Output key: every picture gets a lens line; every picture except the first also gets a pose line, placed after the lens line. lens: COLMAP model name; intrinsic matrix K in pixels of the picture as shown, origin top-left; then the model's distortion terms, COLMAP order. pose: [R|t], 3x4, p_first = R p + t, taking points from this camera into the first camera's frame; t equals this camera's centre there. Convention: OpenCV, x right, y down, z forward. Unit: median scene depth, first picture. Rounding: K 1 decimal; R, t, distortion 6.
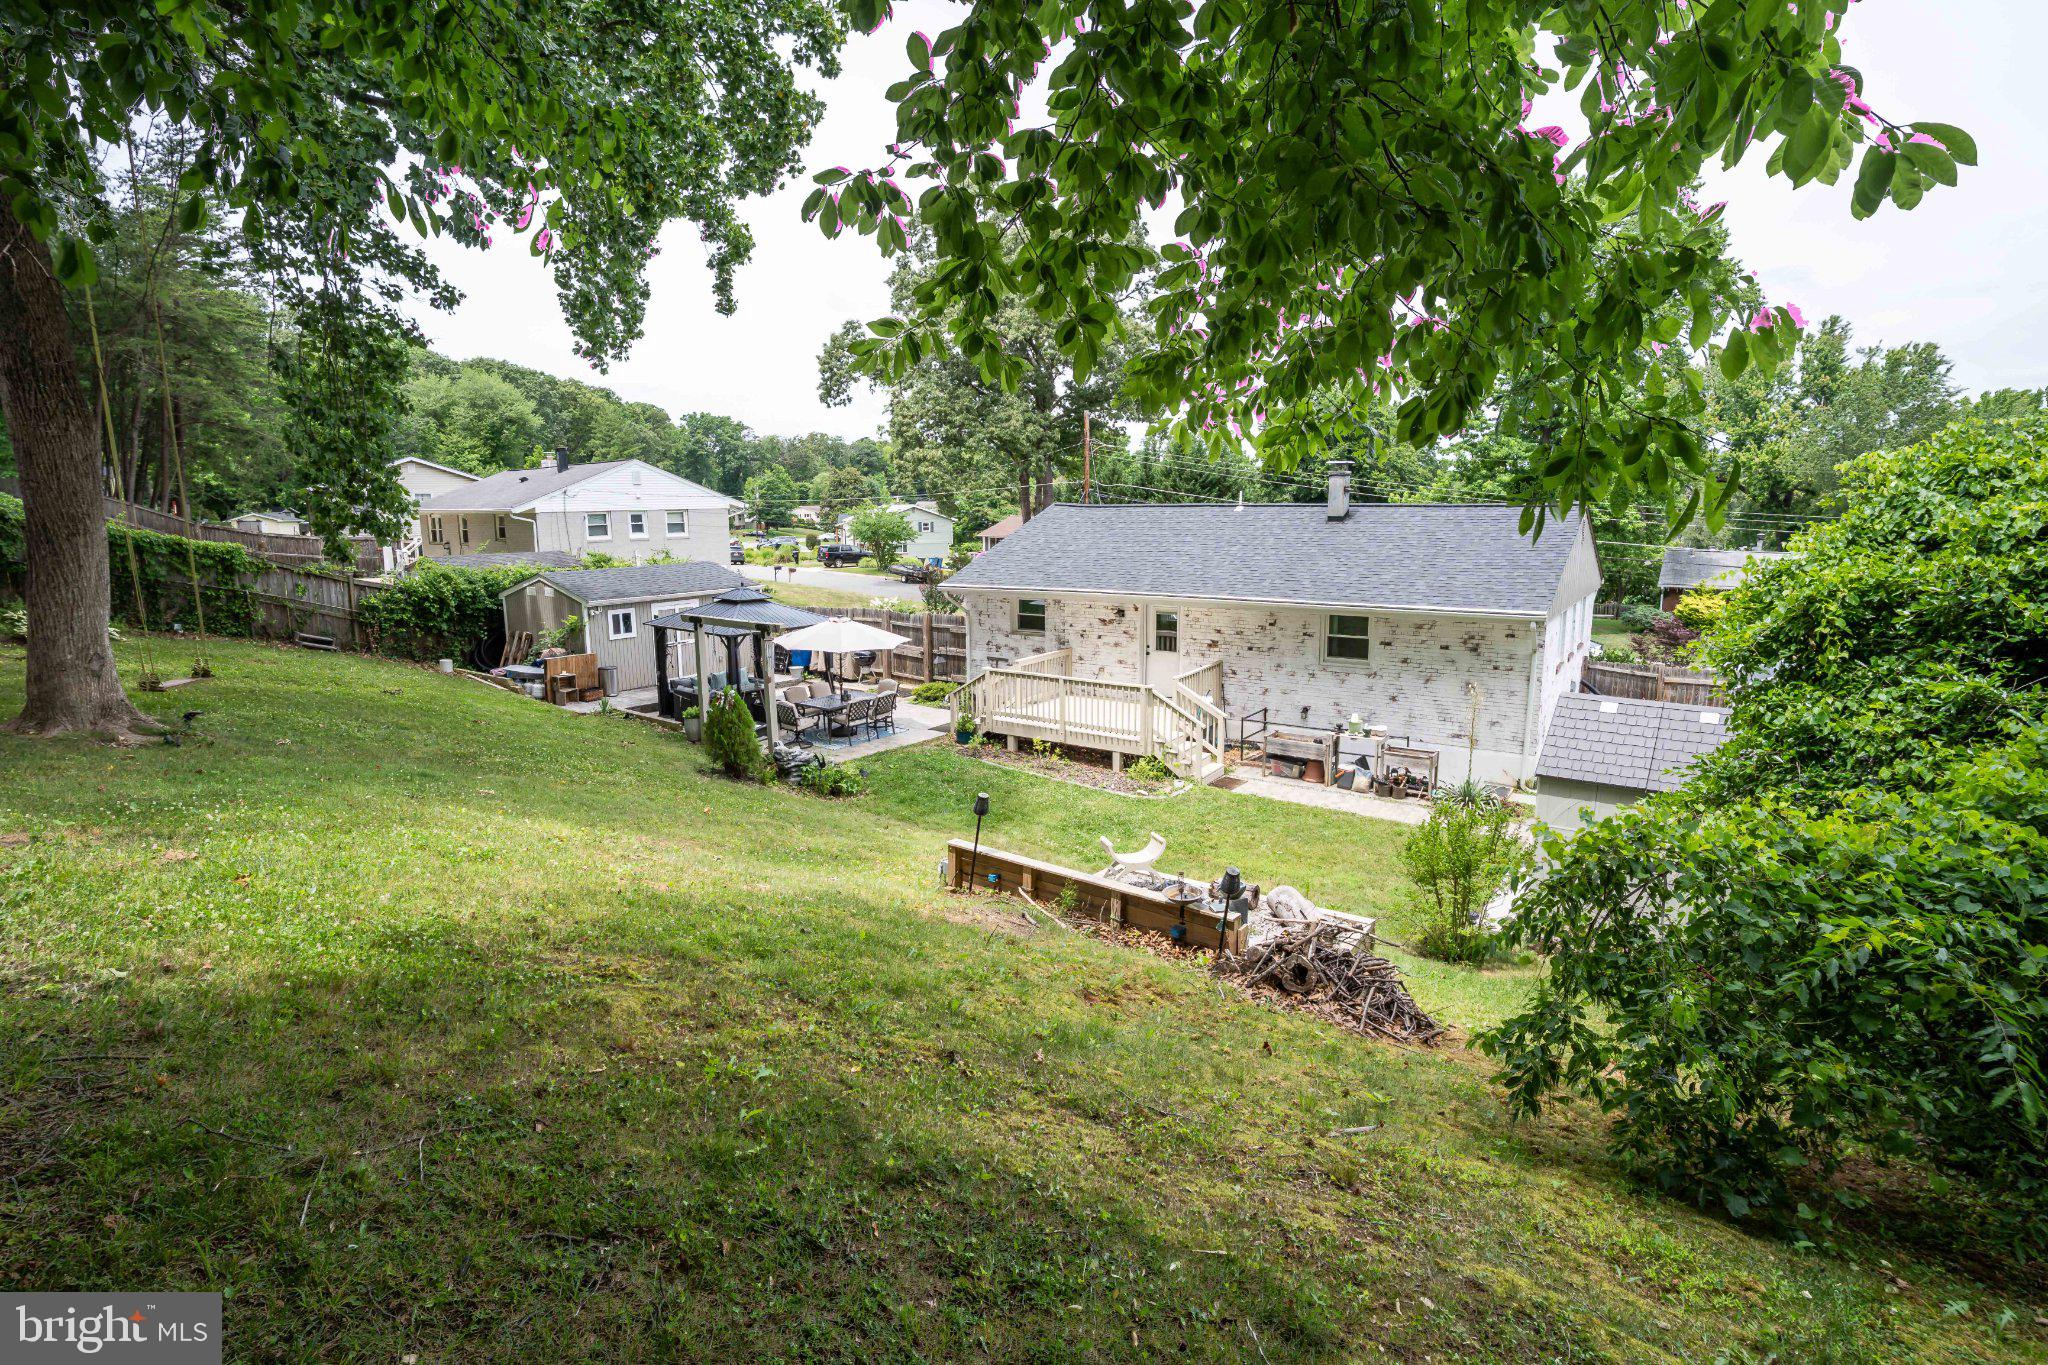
lens RADIAL K [[1017.2, 0, 1026.9], [0, 1017.2, 671.8], [0, 0, 1]] dist [-0.099785, 0.063988]
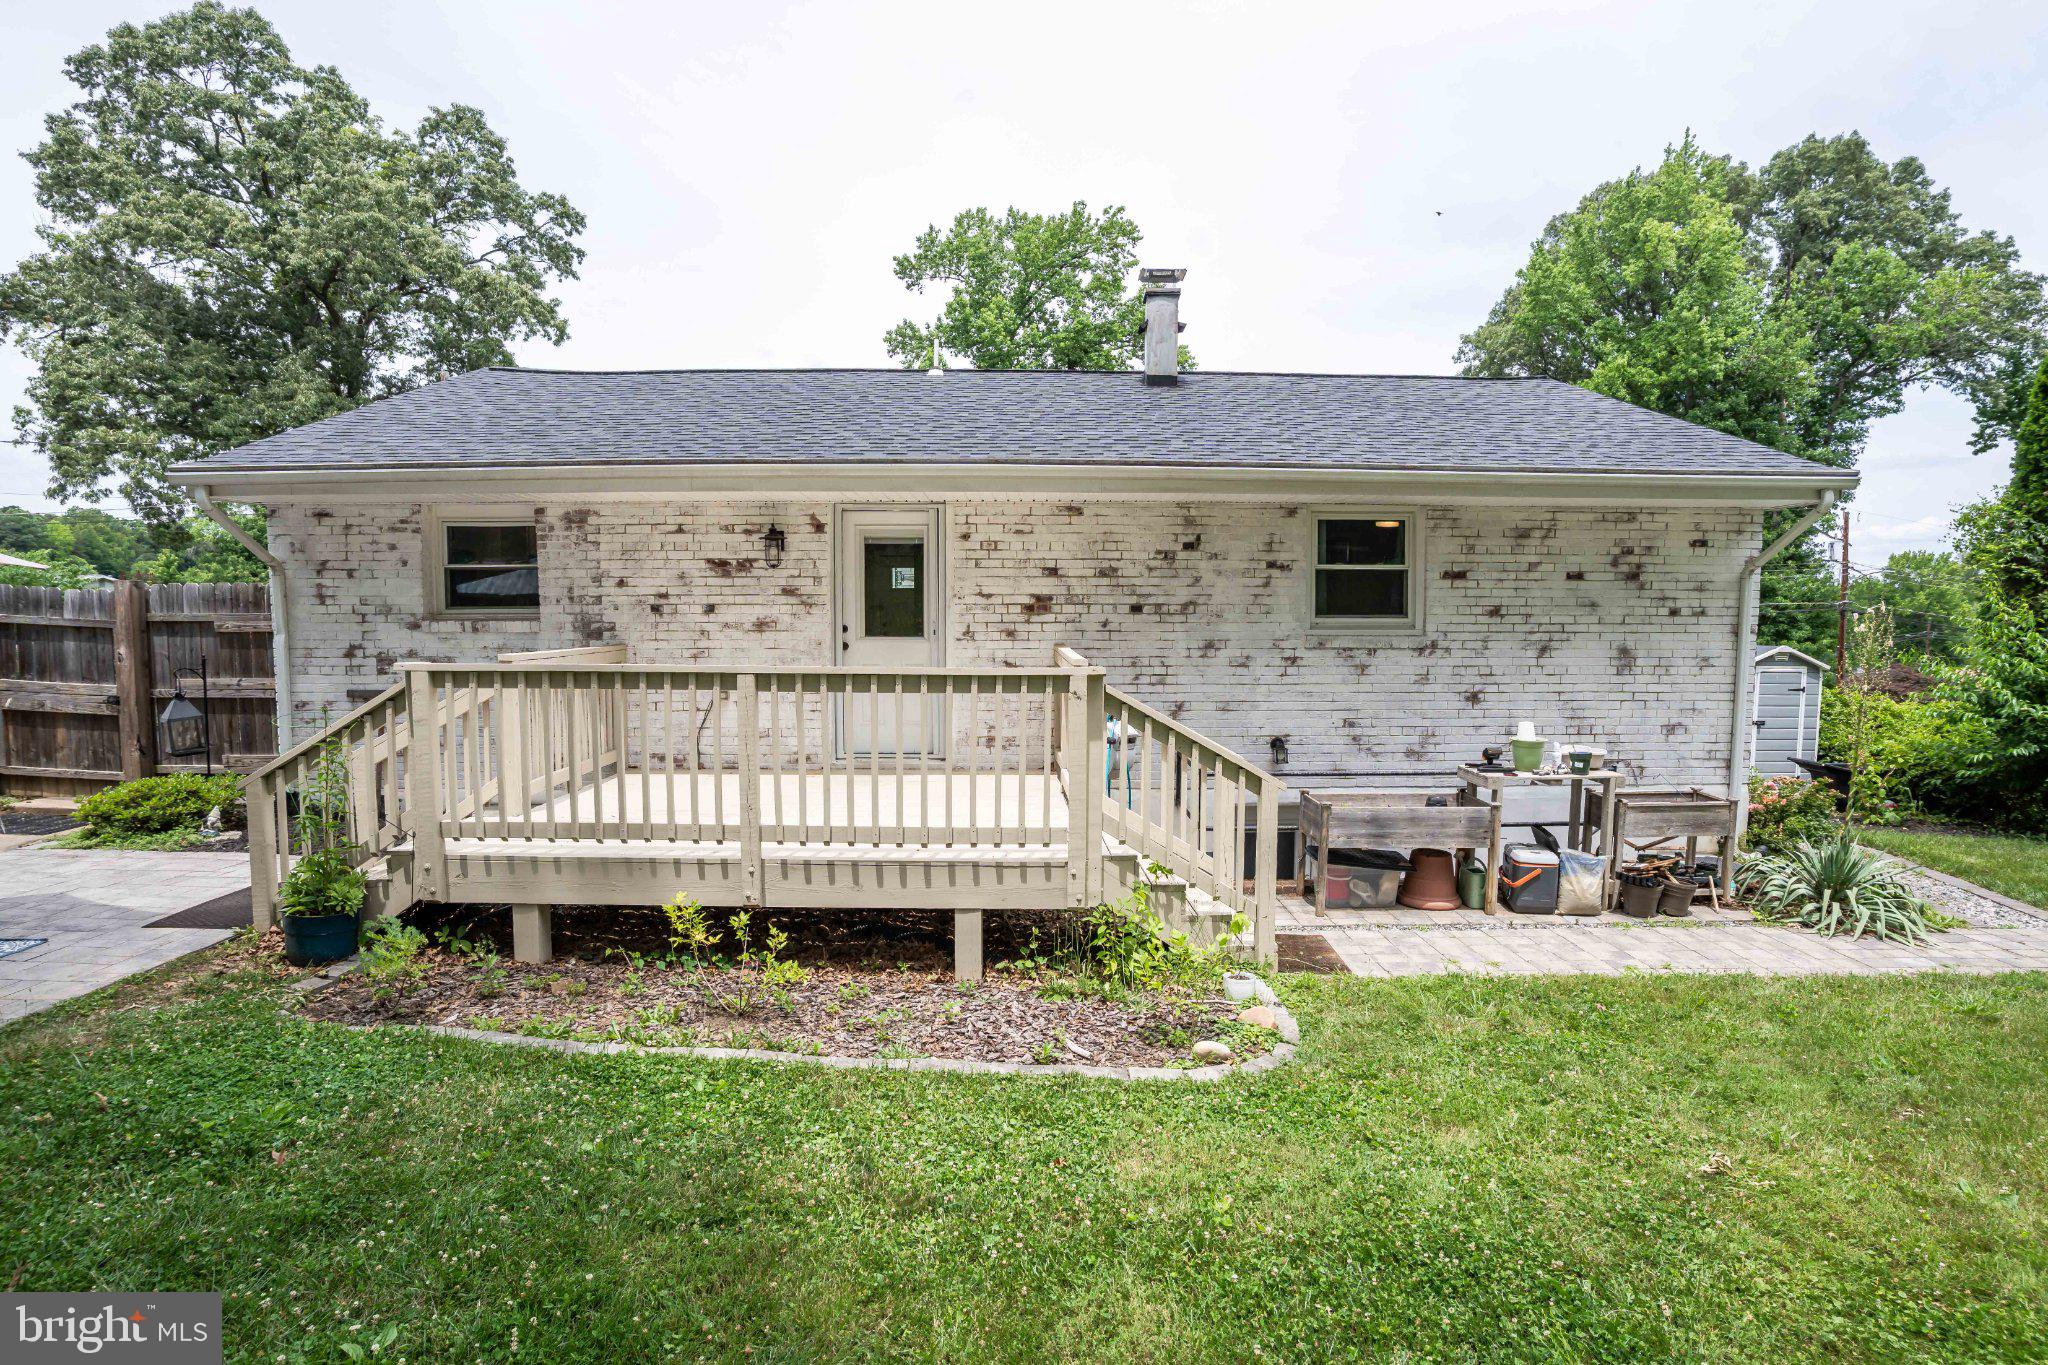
lens RADIAL K [[1059.9, 0, 1034.3], [0, 1059.9, 690.0], [0, 0, 1]] dist [-0.078700, 0.037189]
pose [[0.809231, -0.031869, 0.586626, -0.060826], [0.086854, 0.994045, -0.065810, 0.031435], [-0.581035, 0.104206, 0.807180, 0.617597]]
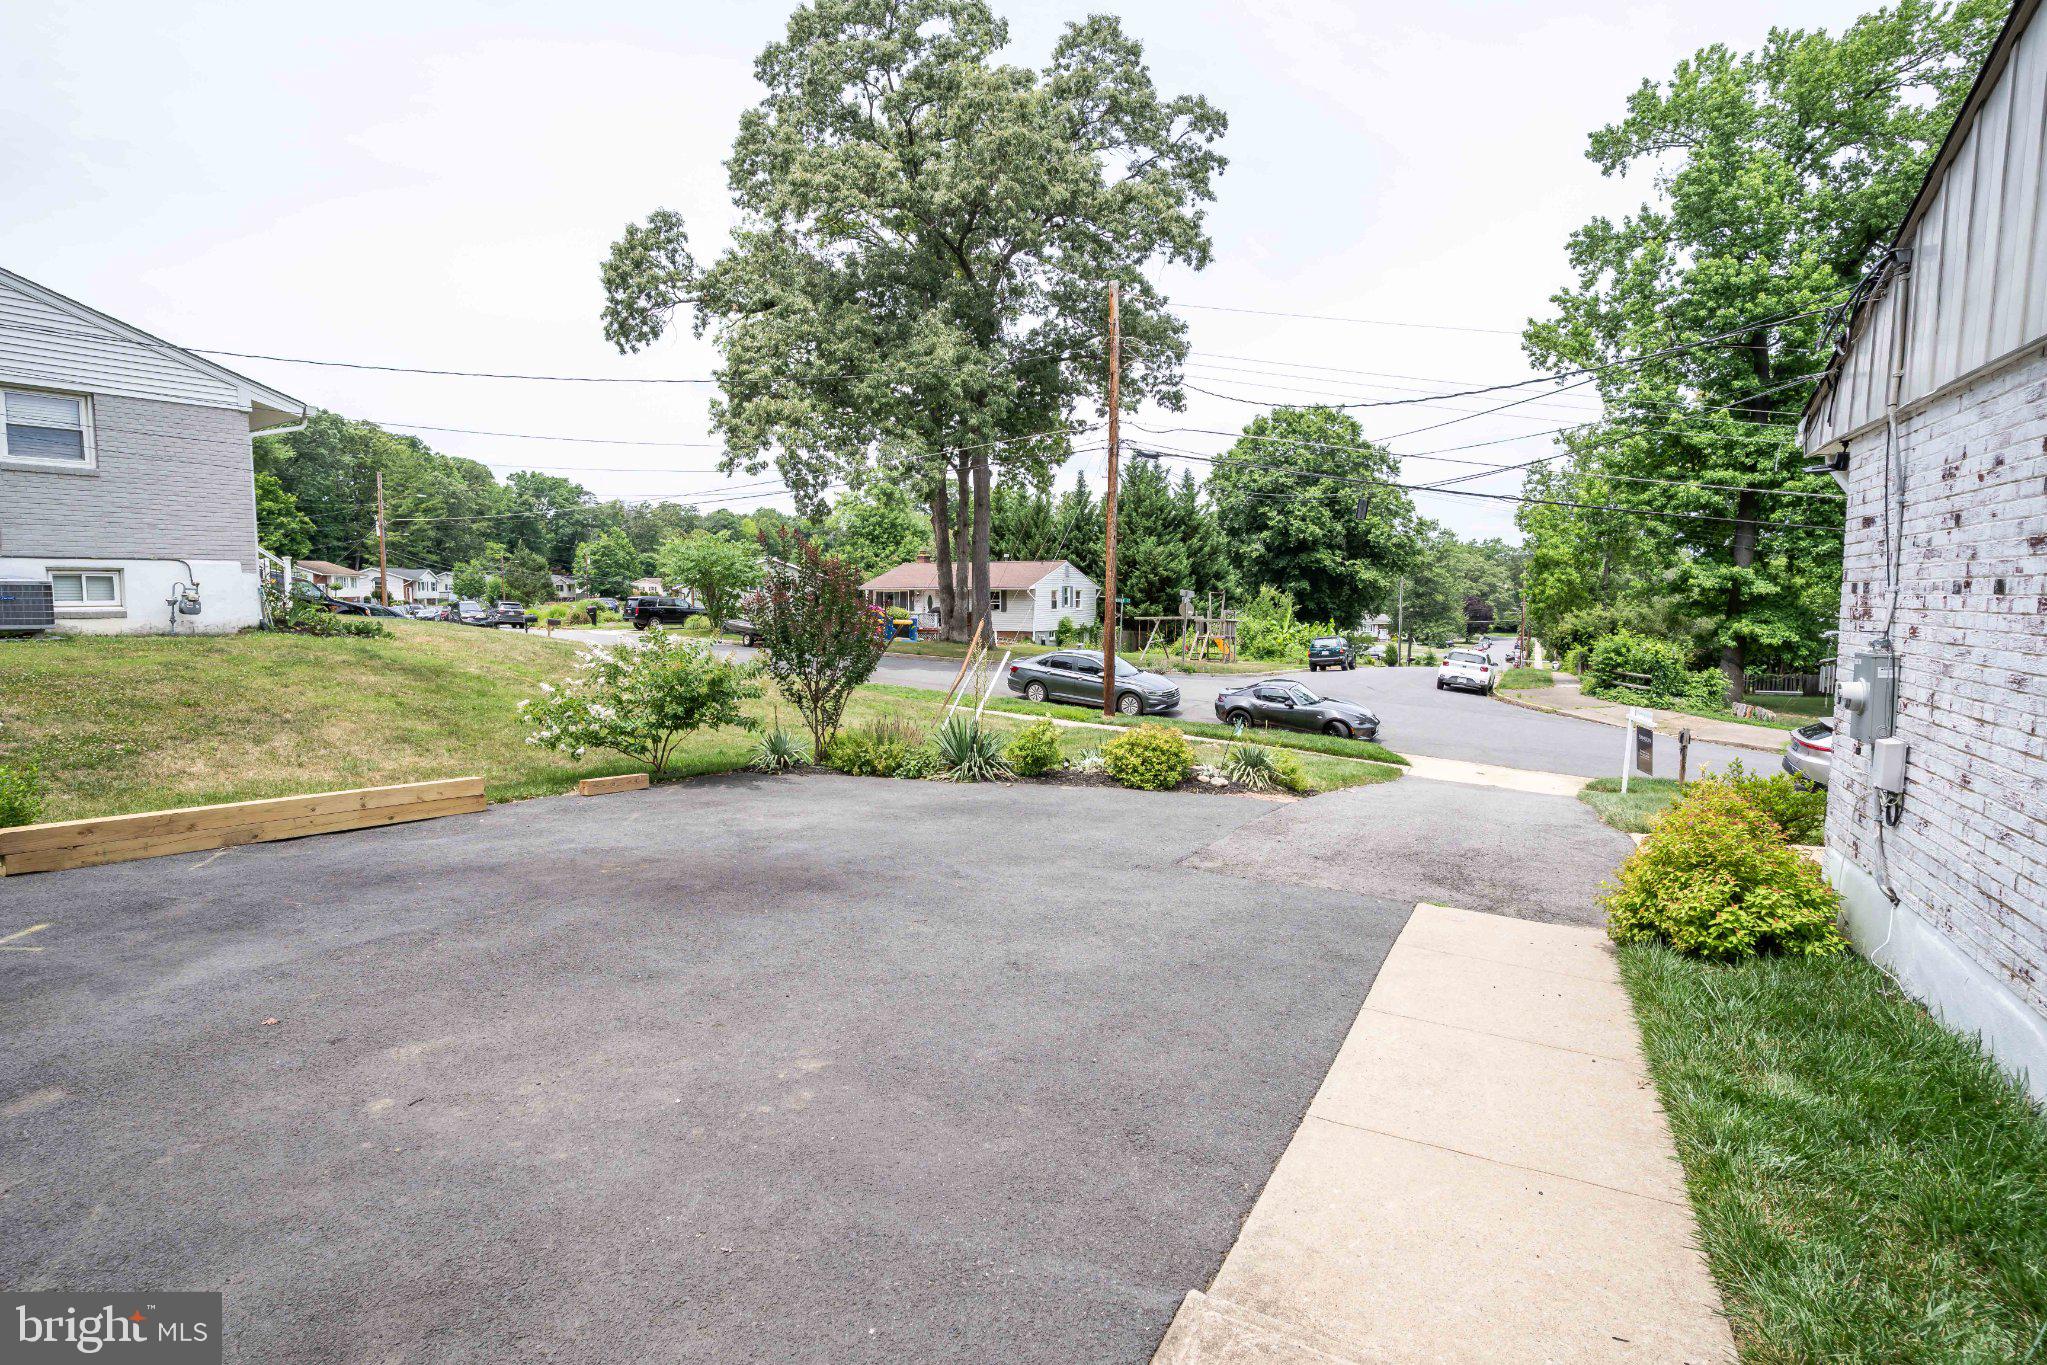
lens RADIAL K [[1016.7, 0, 1026.4], [0, 1016.7, 671.8], [0, 0, 1]] dist [-0.099785, 0.063988]
pose [[0.991201, 0.001325, 0.132357, -0.102566], [0.009959, 0.996368, -0.084562, -0.056112], [-0.131988, 0.085136, 0.987588, 1.170439]]
